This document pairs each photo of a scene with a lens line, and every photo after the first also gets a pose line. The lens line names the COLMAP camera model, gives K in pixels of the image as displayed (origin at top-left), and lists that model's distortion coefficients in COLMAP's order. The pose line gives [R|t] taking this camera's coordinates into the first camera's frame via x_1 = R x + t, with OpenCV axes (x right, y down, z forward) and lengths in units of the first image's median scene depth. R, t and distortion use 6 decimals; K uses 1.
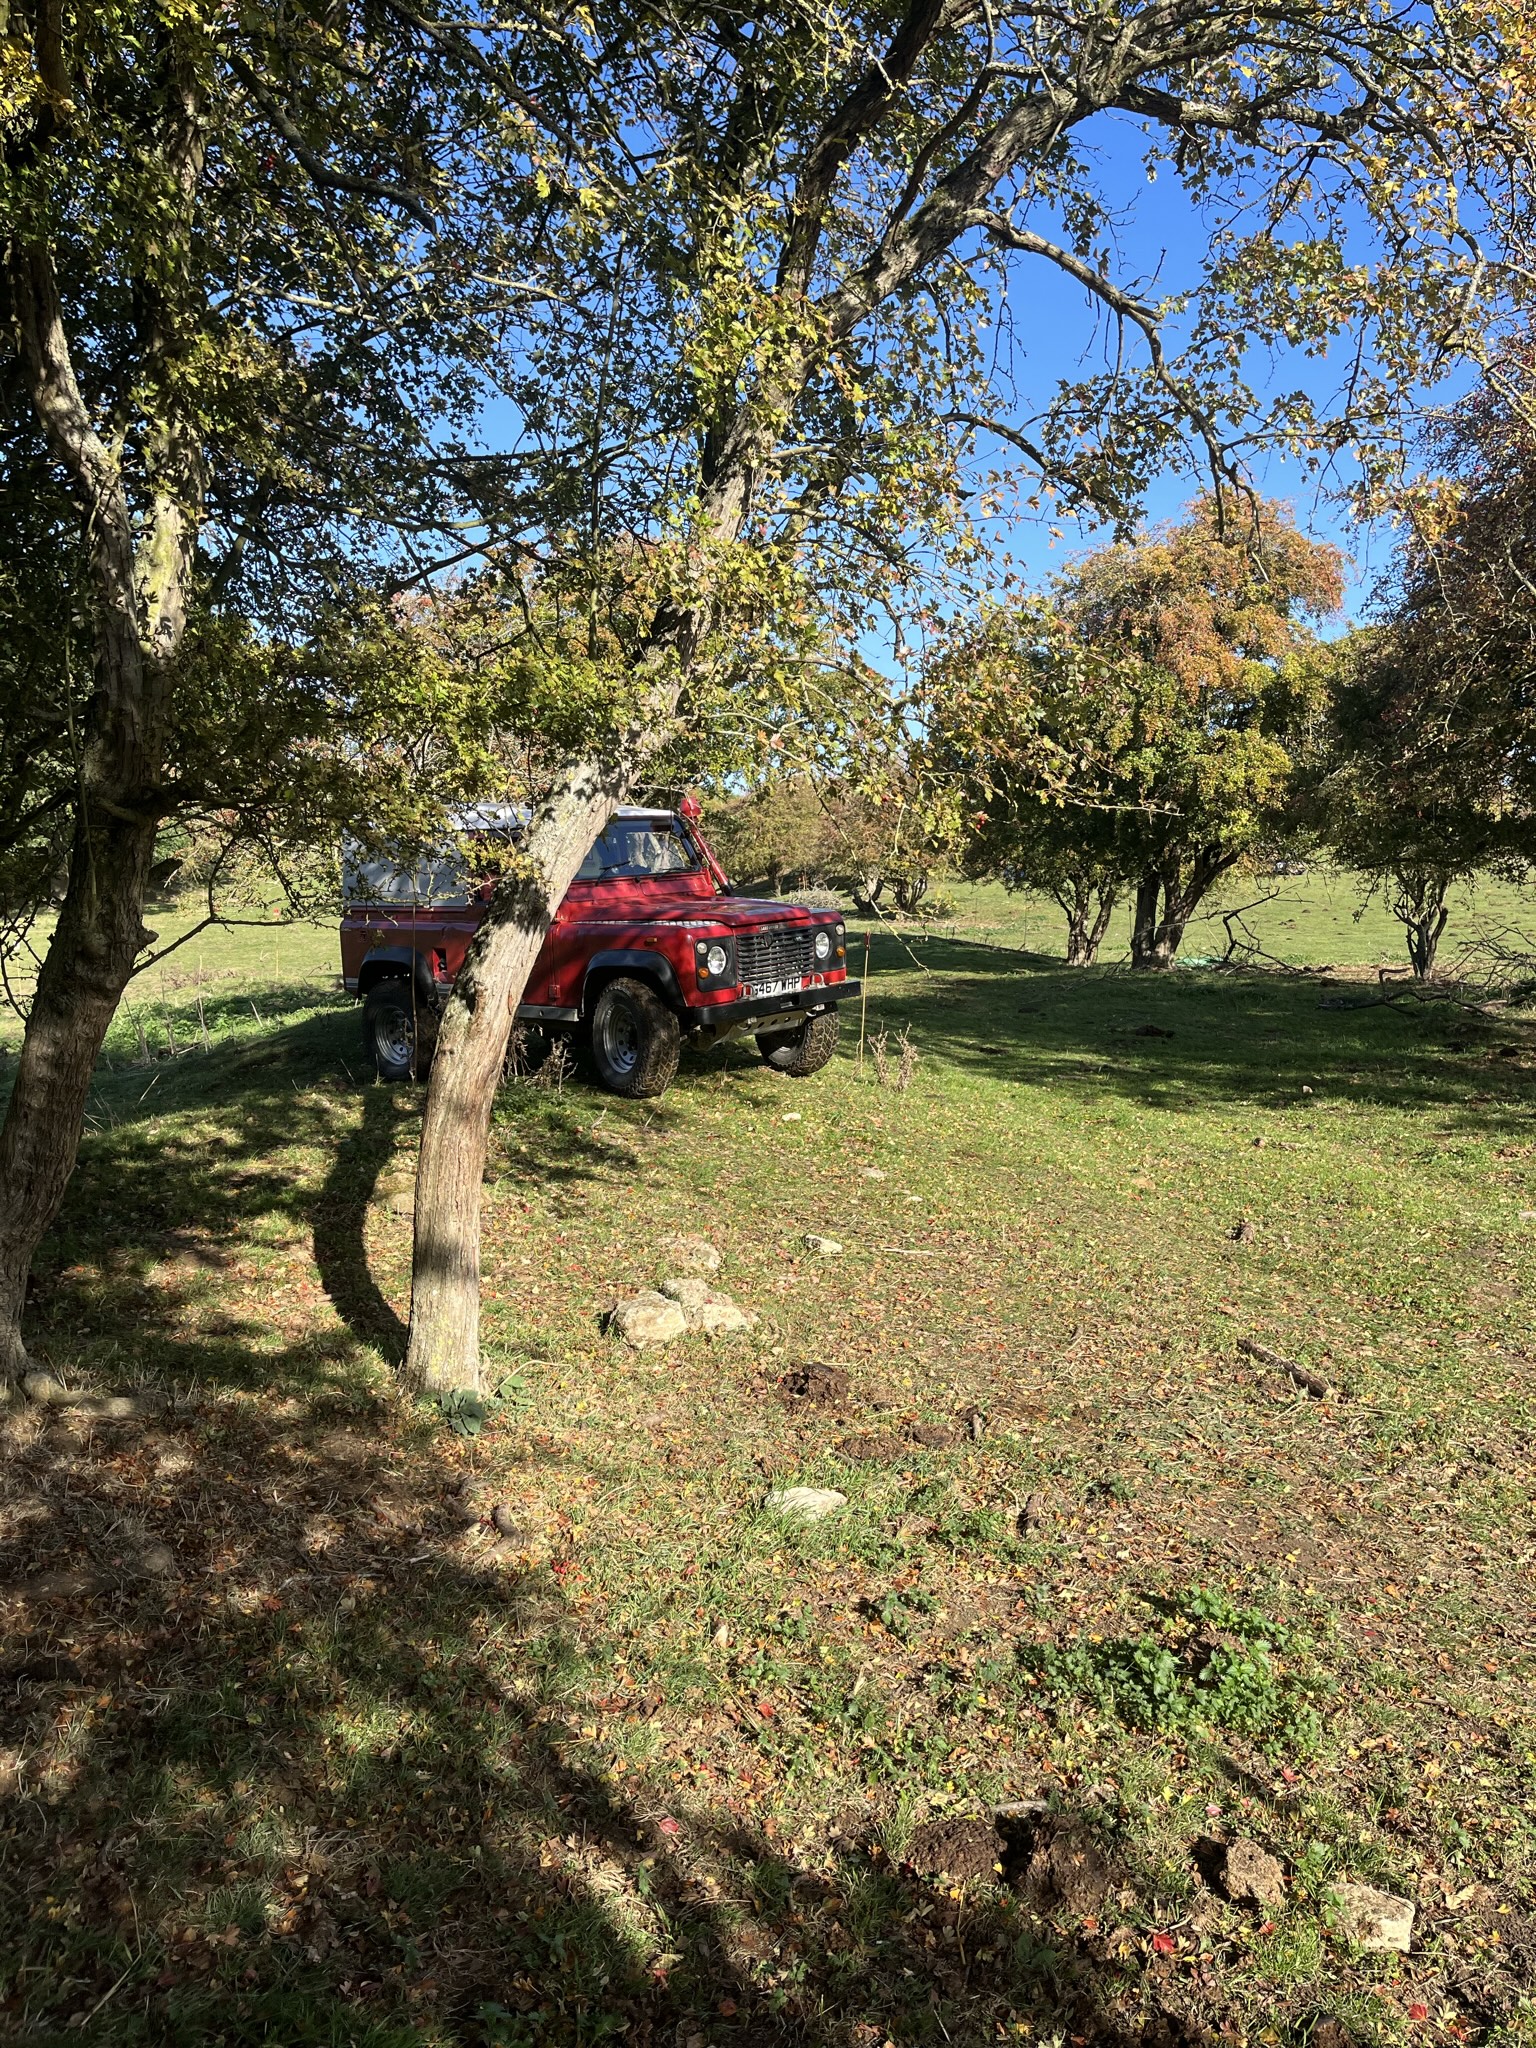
lens RADIAL K [[1540.9, 0, 776.0], [0, 1540.9, 1020.5], [0, 0, 1]] dist [0.057193, -0.088640]
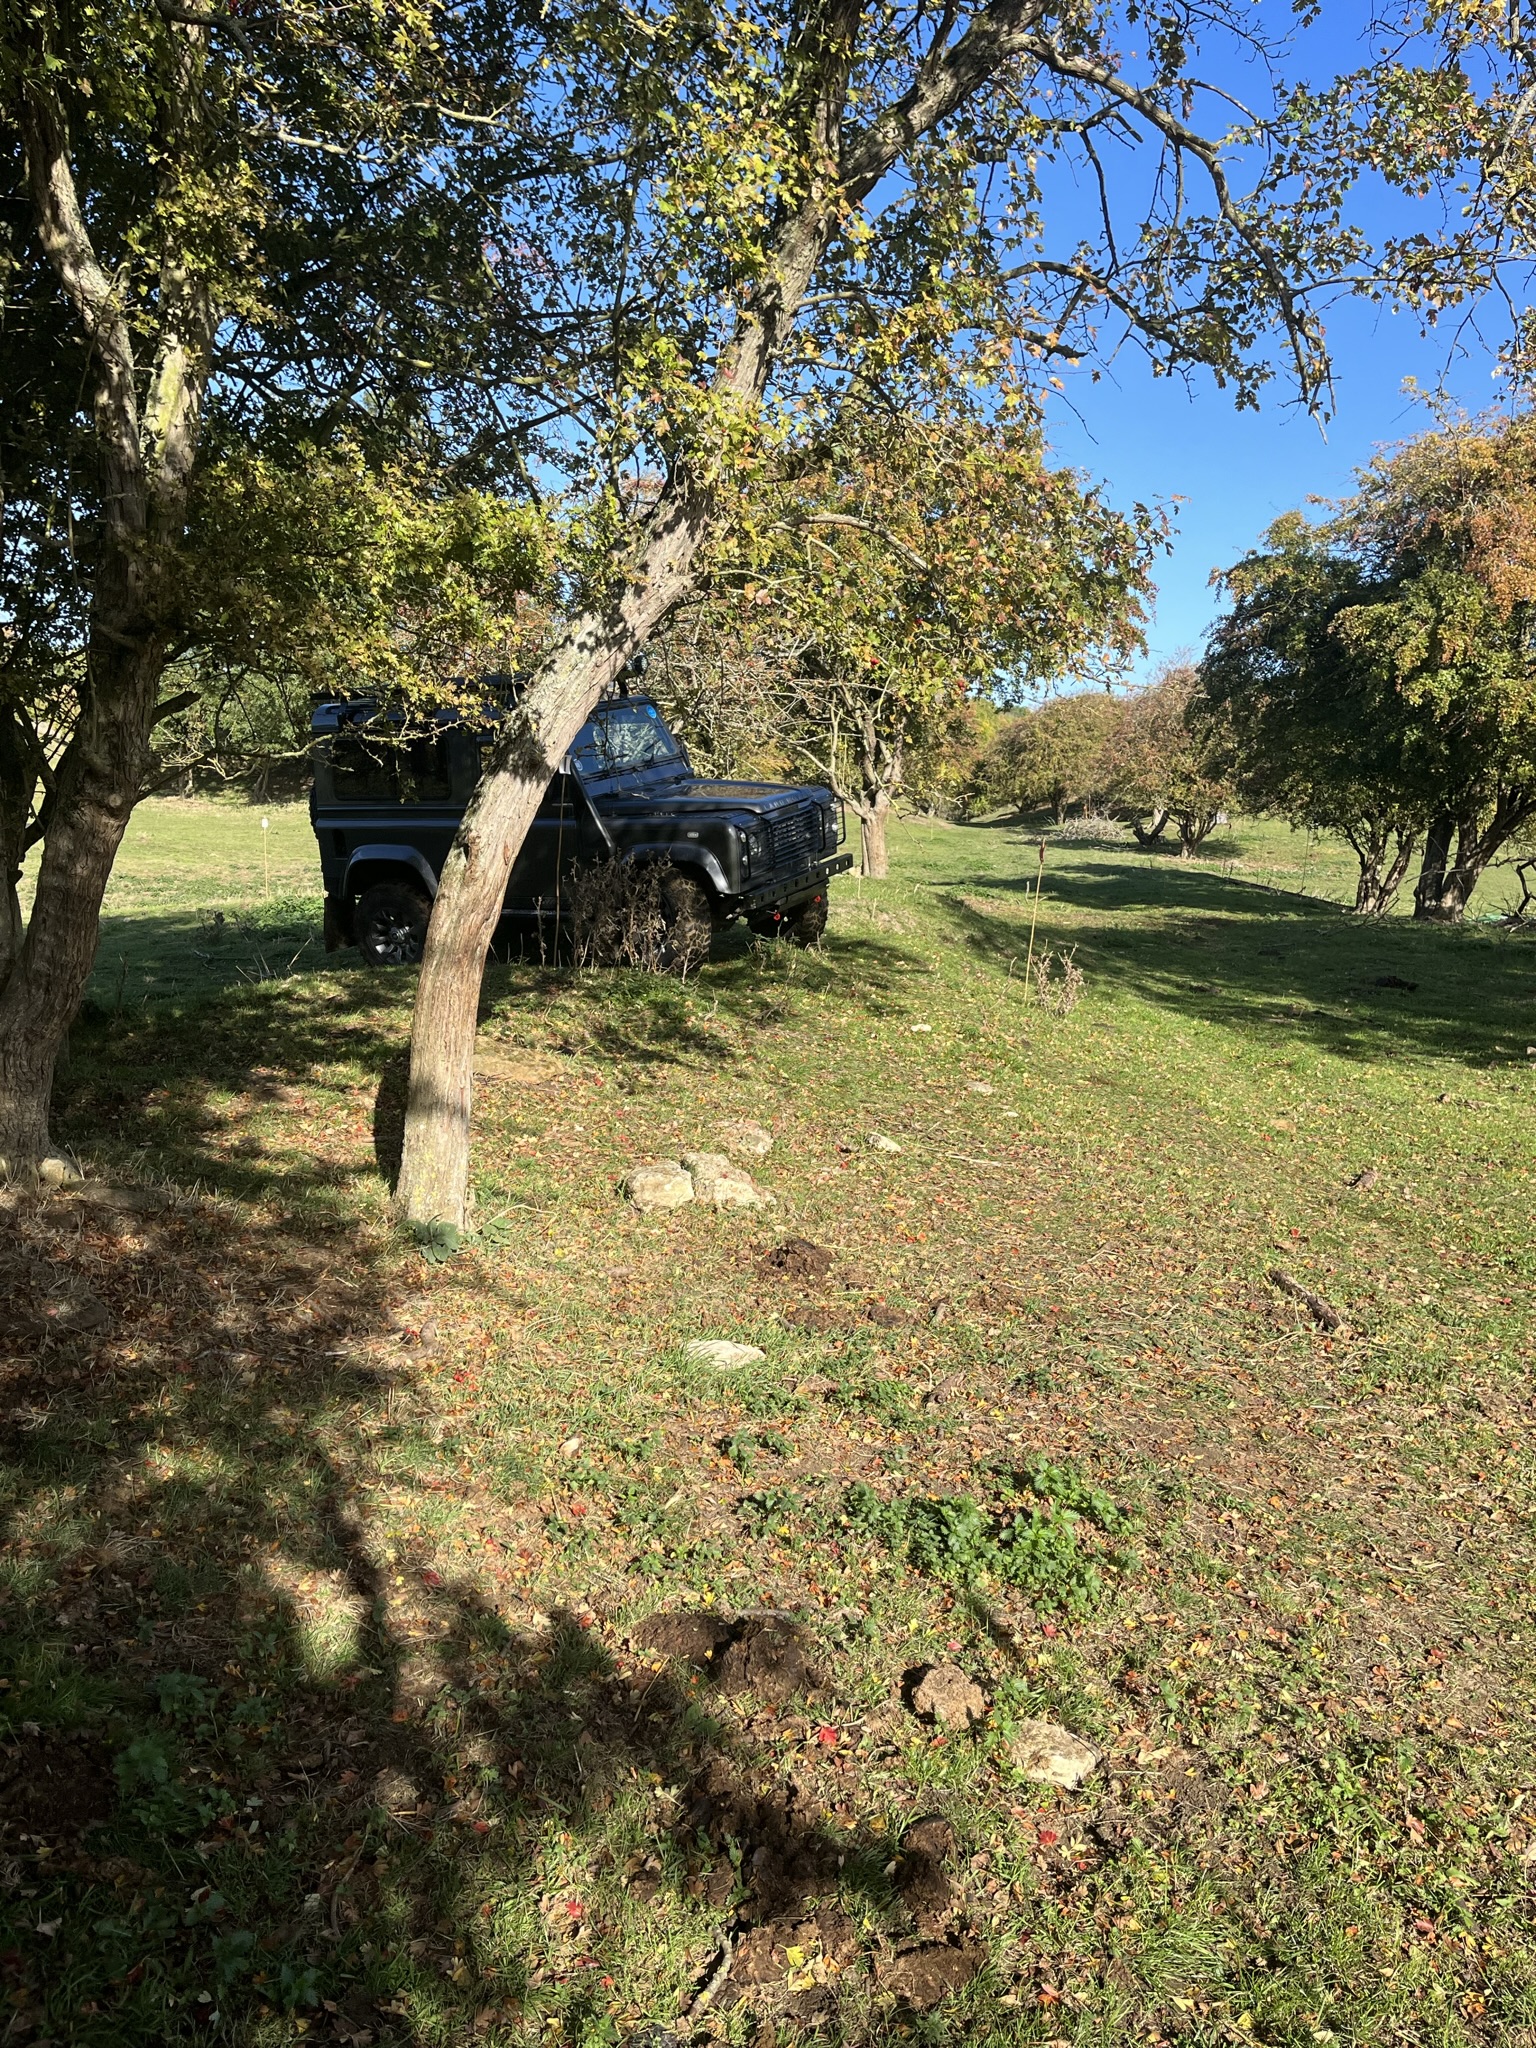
lens RADIAL K [[1628.6, 0, 755.9], [0, 1628.6, 1042.7], [0, 0, 1]] dist [0.061793, -0.093417]
pose [[0.980459, 0.080505, -0.179496, 0.175367], [-0.070582, 0.995638, 0.061013, 0.032615], [0.183625, -0.047151, 0.981865, -0.031920]]
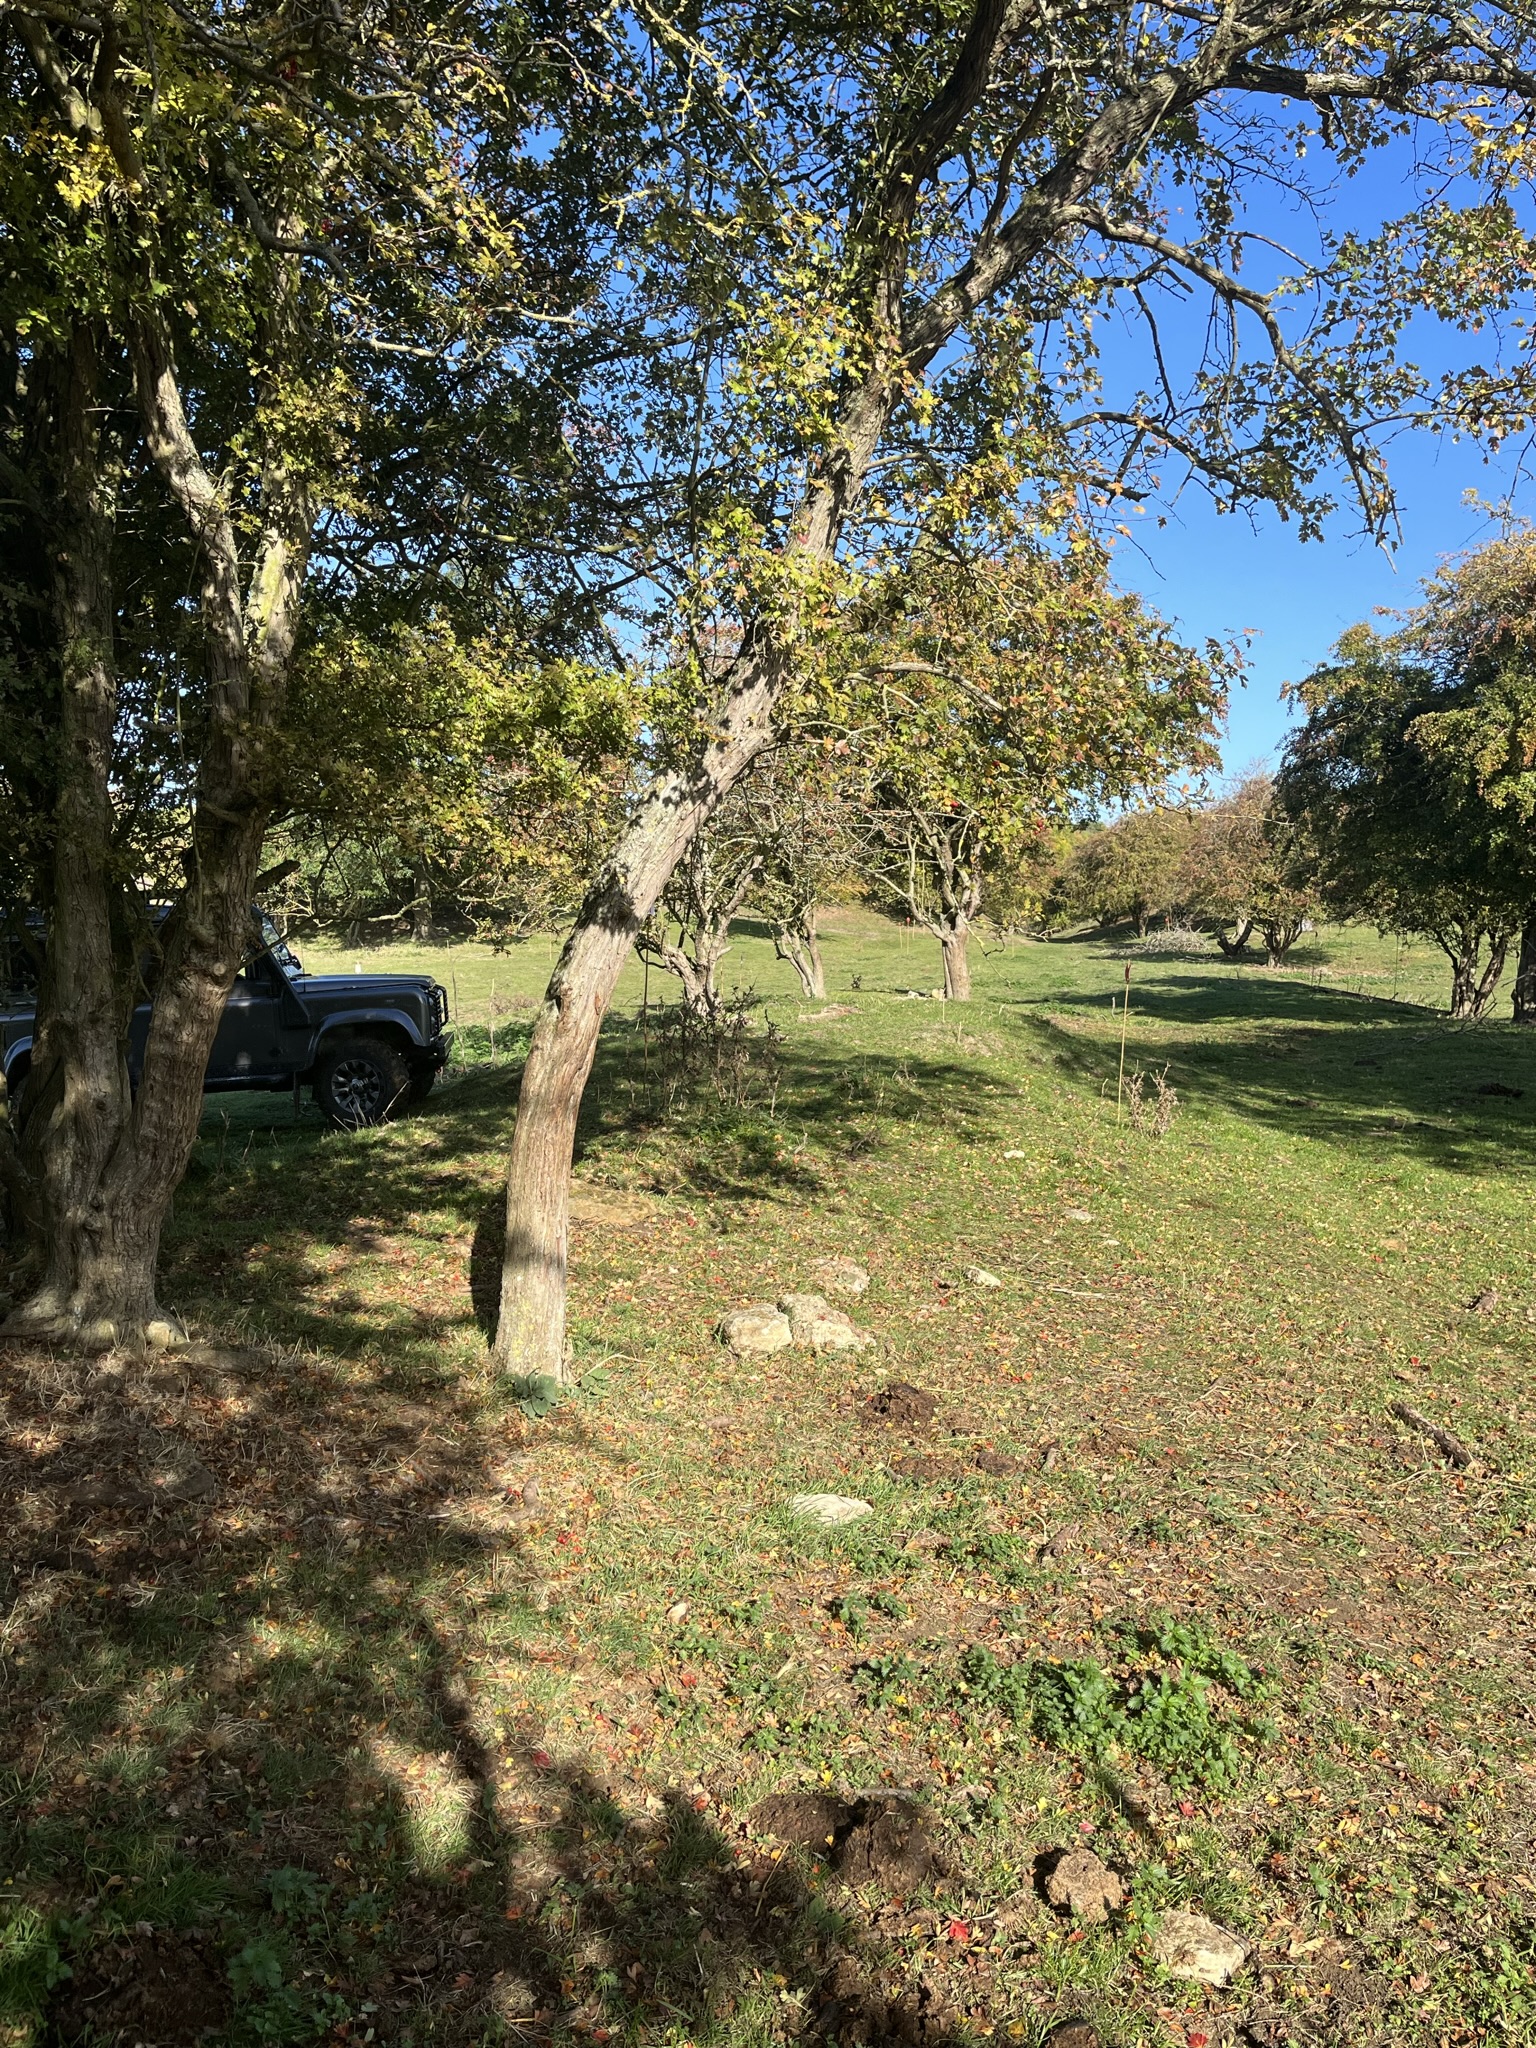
lens RADIAL K [[1628.6, 0, 755.3], [0, 1628.6, 1022.8], [0, 0, 1]] dist [0.061793, -0.093417]
pose [[0.971358, 0.029868, -0.235735, 0.171197], [-0.036463, 0.999055, -0.023665, 0.021469], [0.234805, 0.031583, 0.971529, -0.033011]]
